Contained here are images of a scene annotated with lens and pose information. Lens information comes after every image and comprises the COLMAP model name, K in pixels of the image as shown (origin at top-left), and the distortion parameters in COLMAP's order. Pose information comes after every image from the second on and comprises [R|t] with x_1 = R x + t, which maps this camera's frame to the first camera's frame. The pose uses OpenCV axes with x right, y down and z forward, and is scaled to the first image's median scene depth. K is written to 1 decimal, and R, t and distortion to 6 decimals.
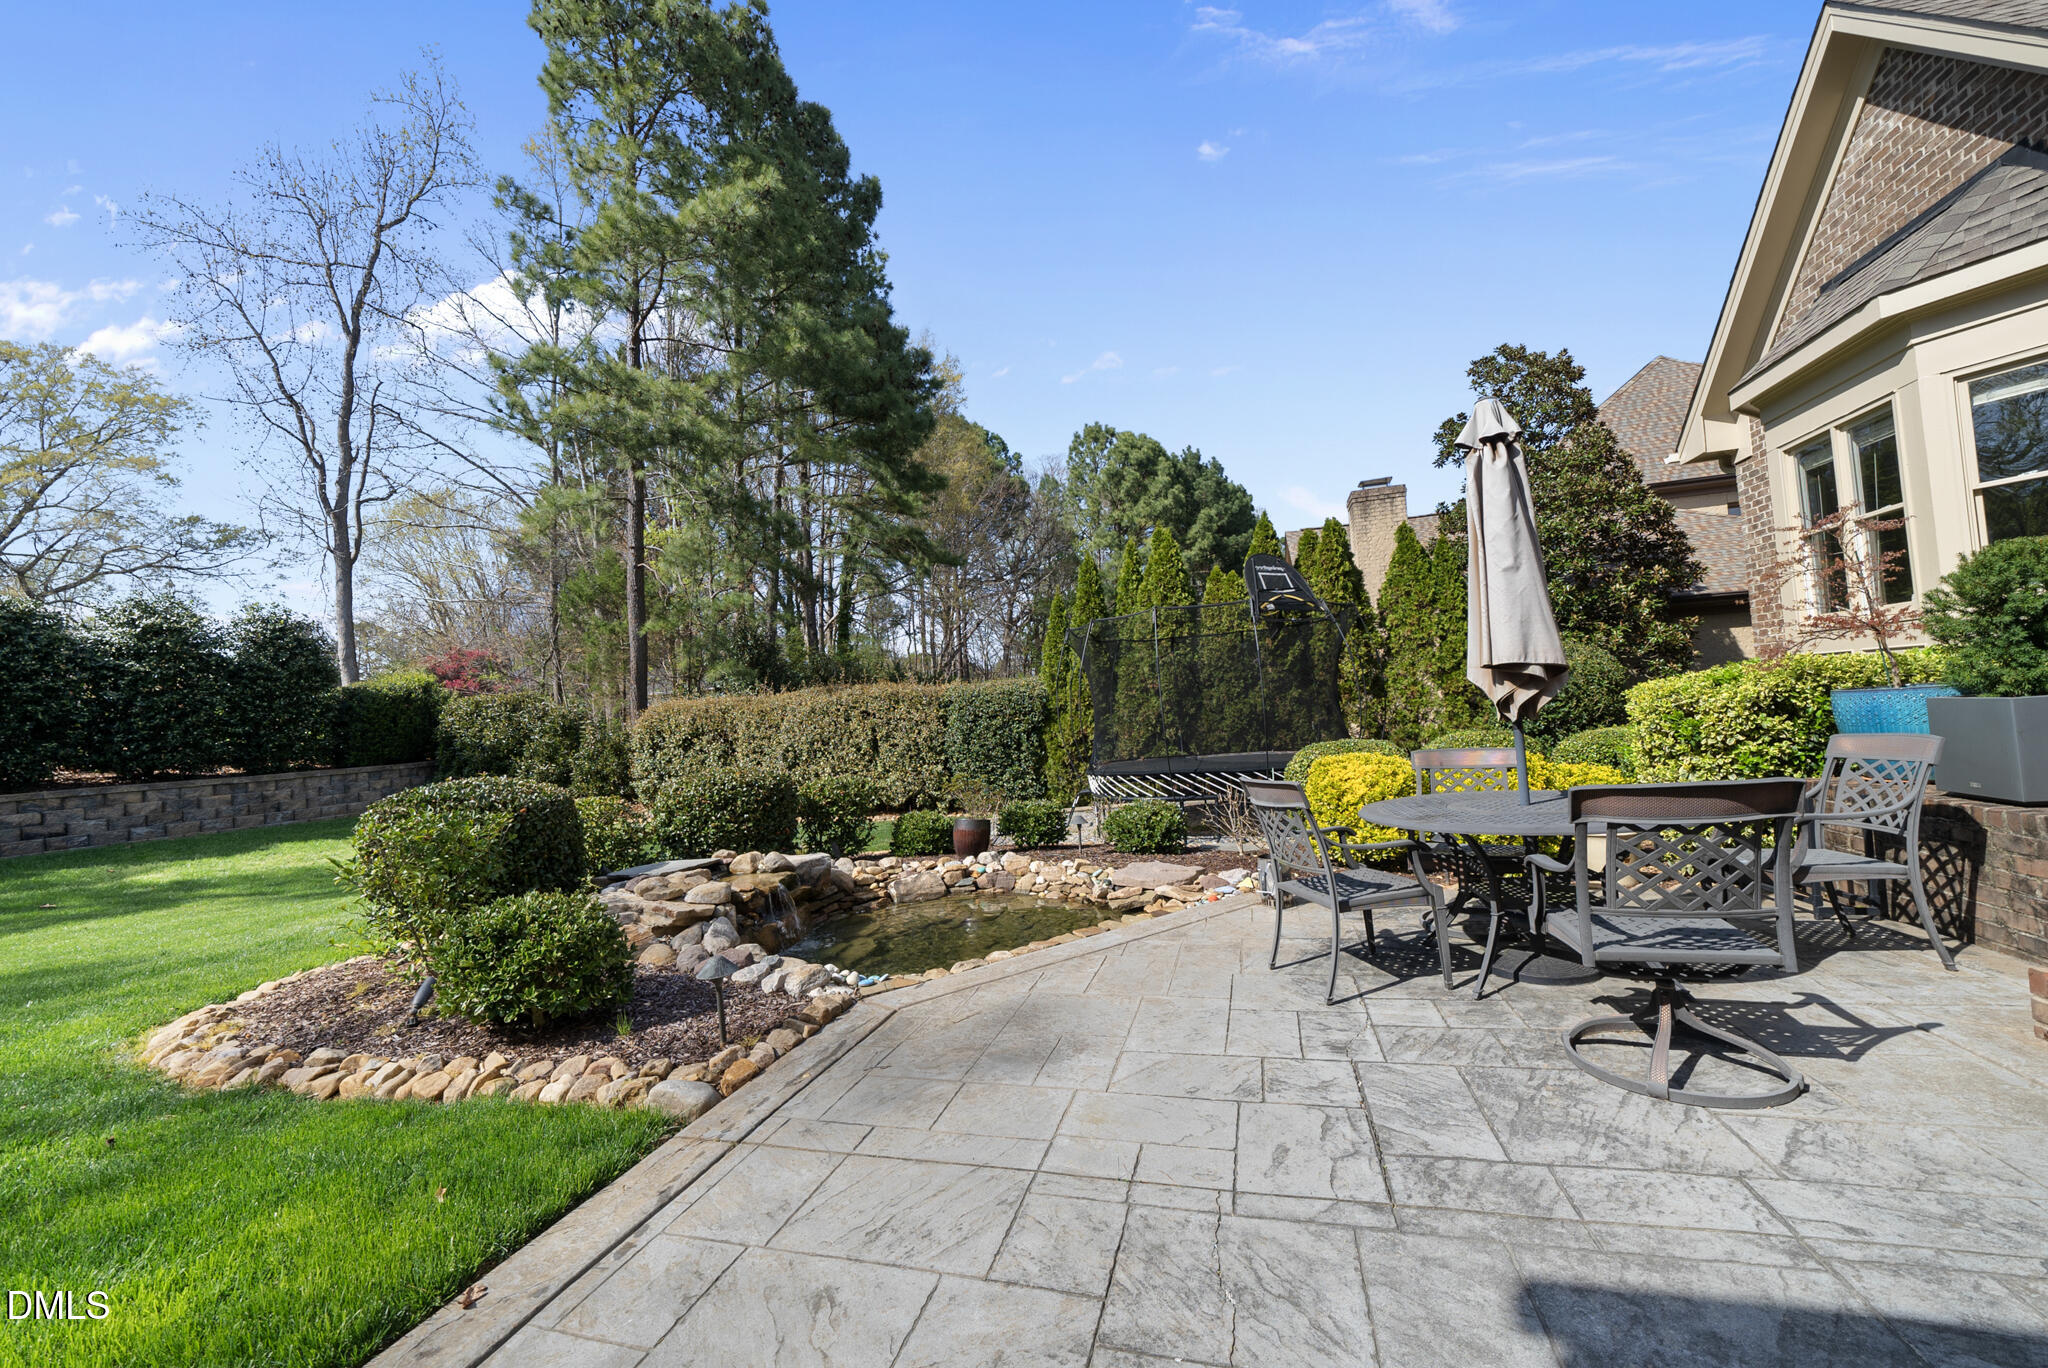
lens RADIAL K [[765.7, 0, 1020.2], [0, 765.7, 692.3], [0, 0, 1]] dist [-0.010267, 0.000228]
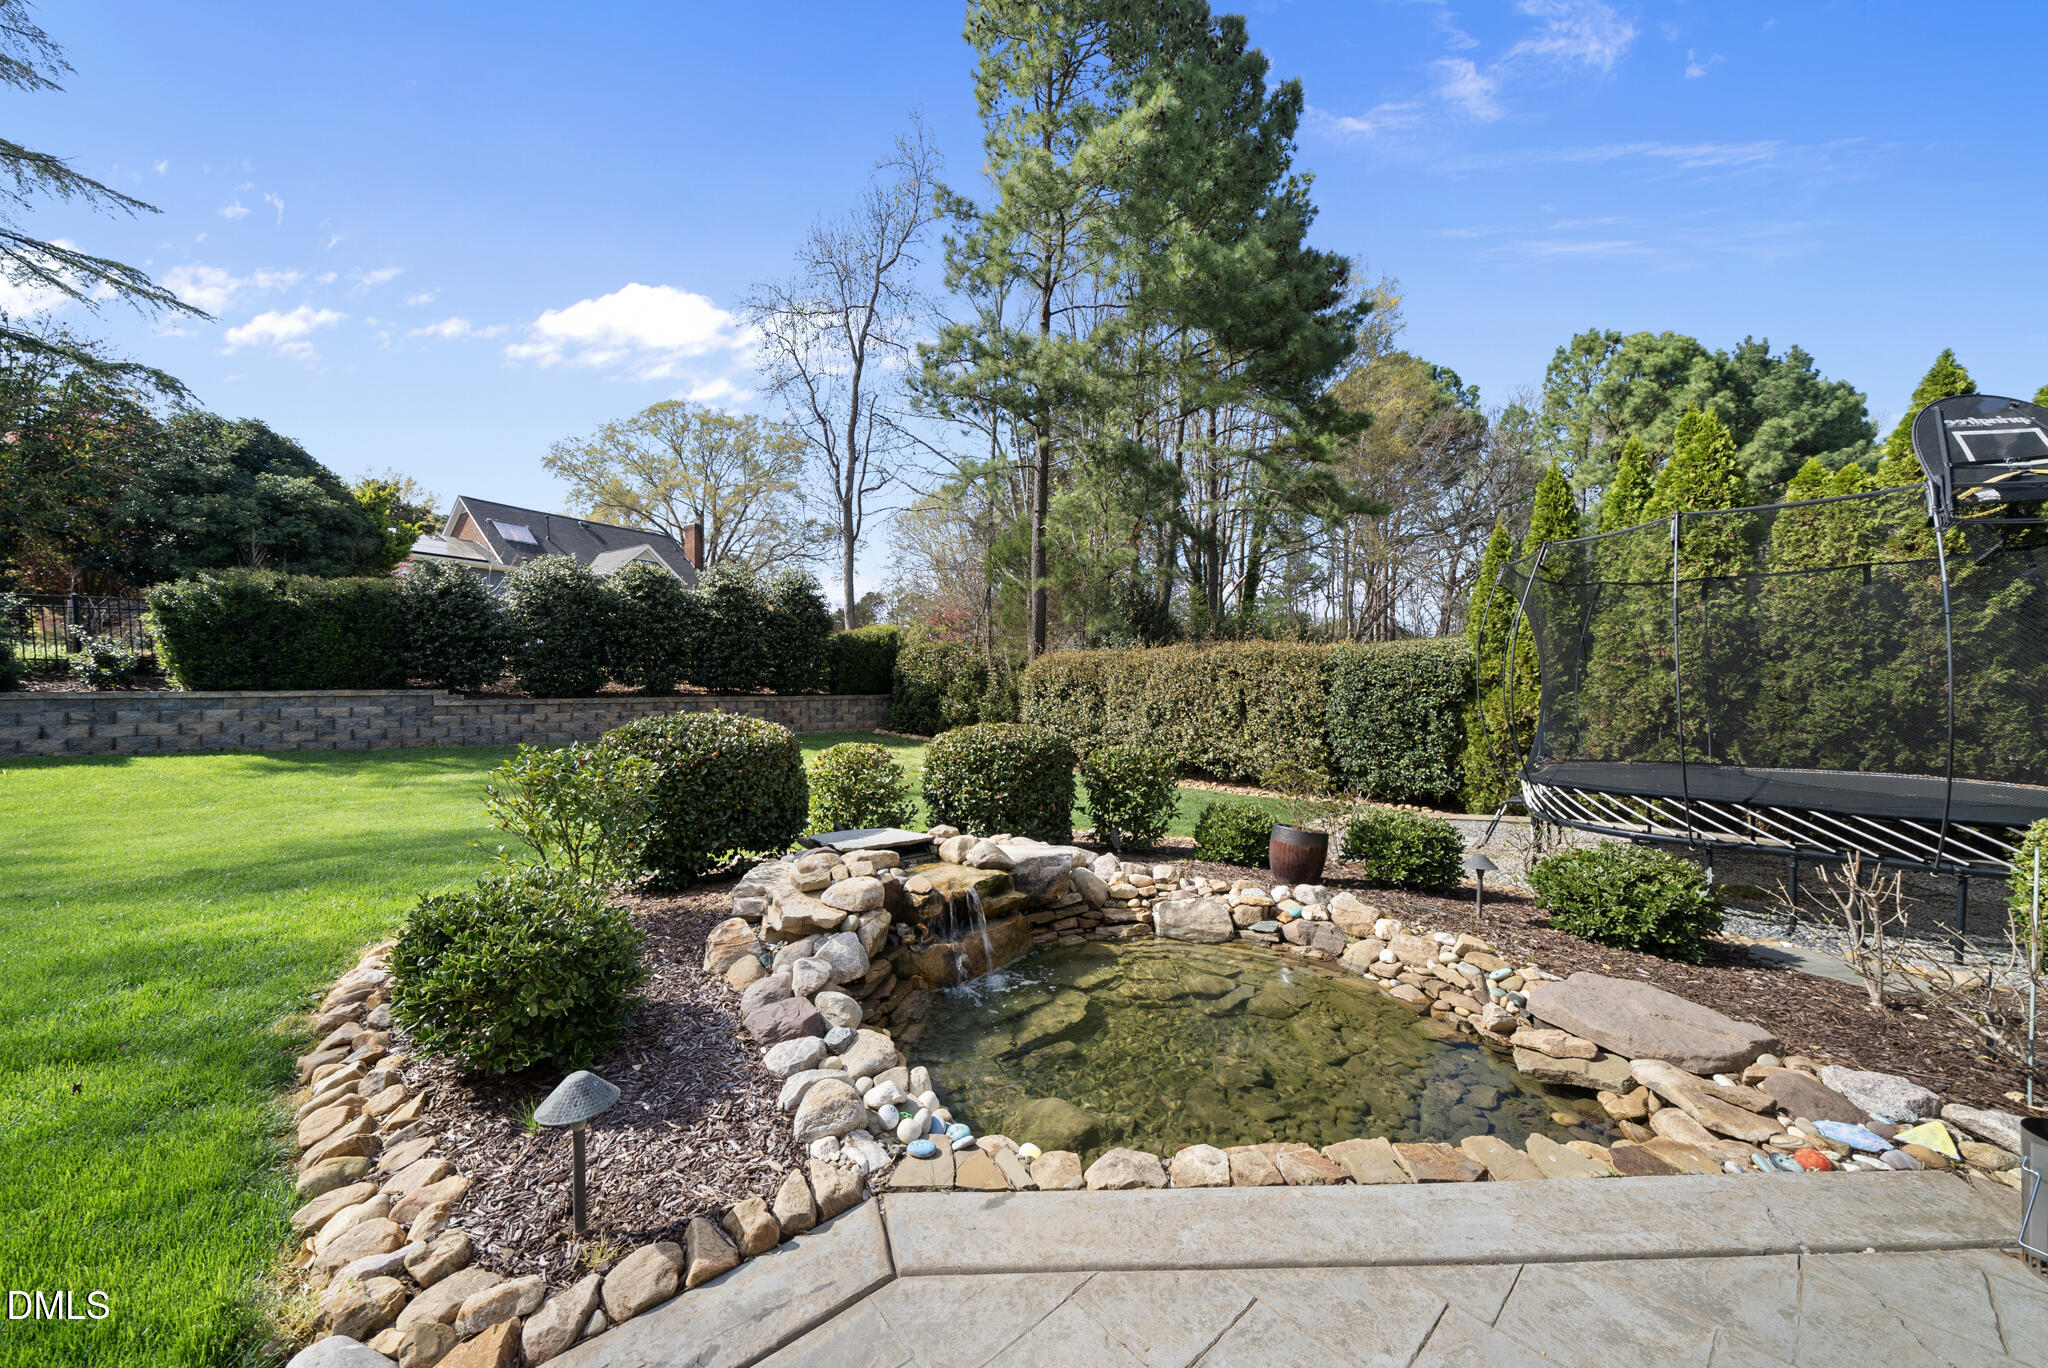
lens RADIAL K [[702.1, 0, 1017.7], [0, 702.1, 688.4], [0, 0, 1]] dist [-0.008259, -0.000175]
pose [[0.841571, 0.062096, -0.536566, 0.030328], [-0.036000, 0.997609, 0.058988, 0.005955], [0.538946, -0.030326, 0.841794, 0.182602]]
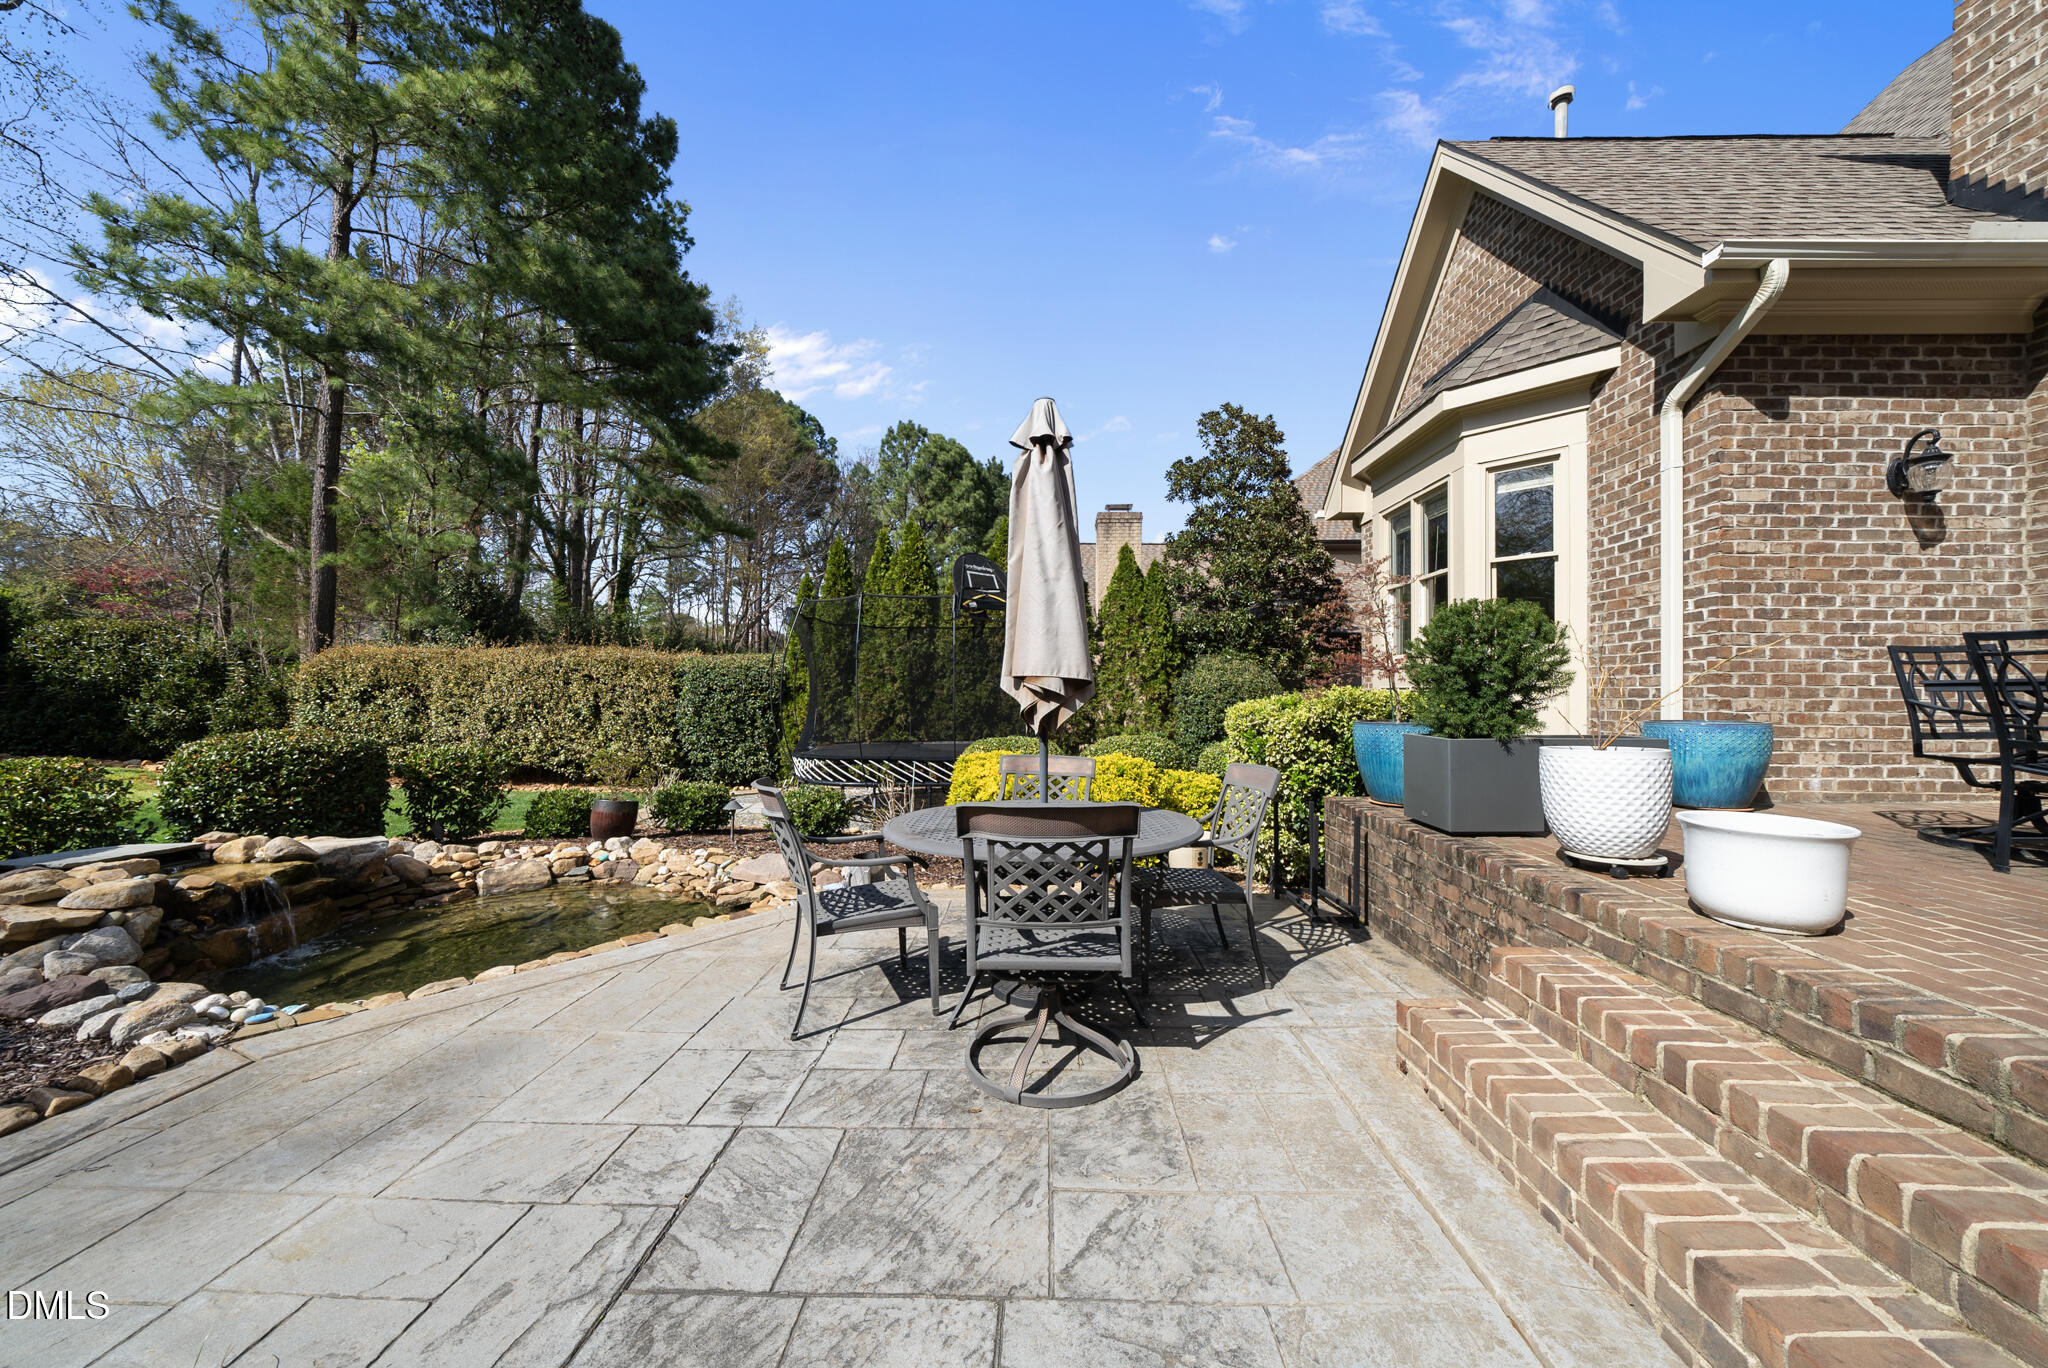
lens RADIAL K [[702.1, 0, 1022.7], [0, 702.1, 691.0], [0, 0, 1]] dist [-0.008259, -0.000175]
pose [[0.963758, 0.071370, 0.257056, 0.100746], [-0.076643, 0.997003, 0.010541, -0.006321], [-0.255533, -0.029861, 0.966339, 0.036370]]
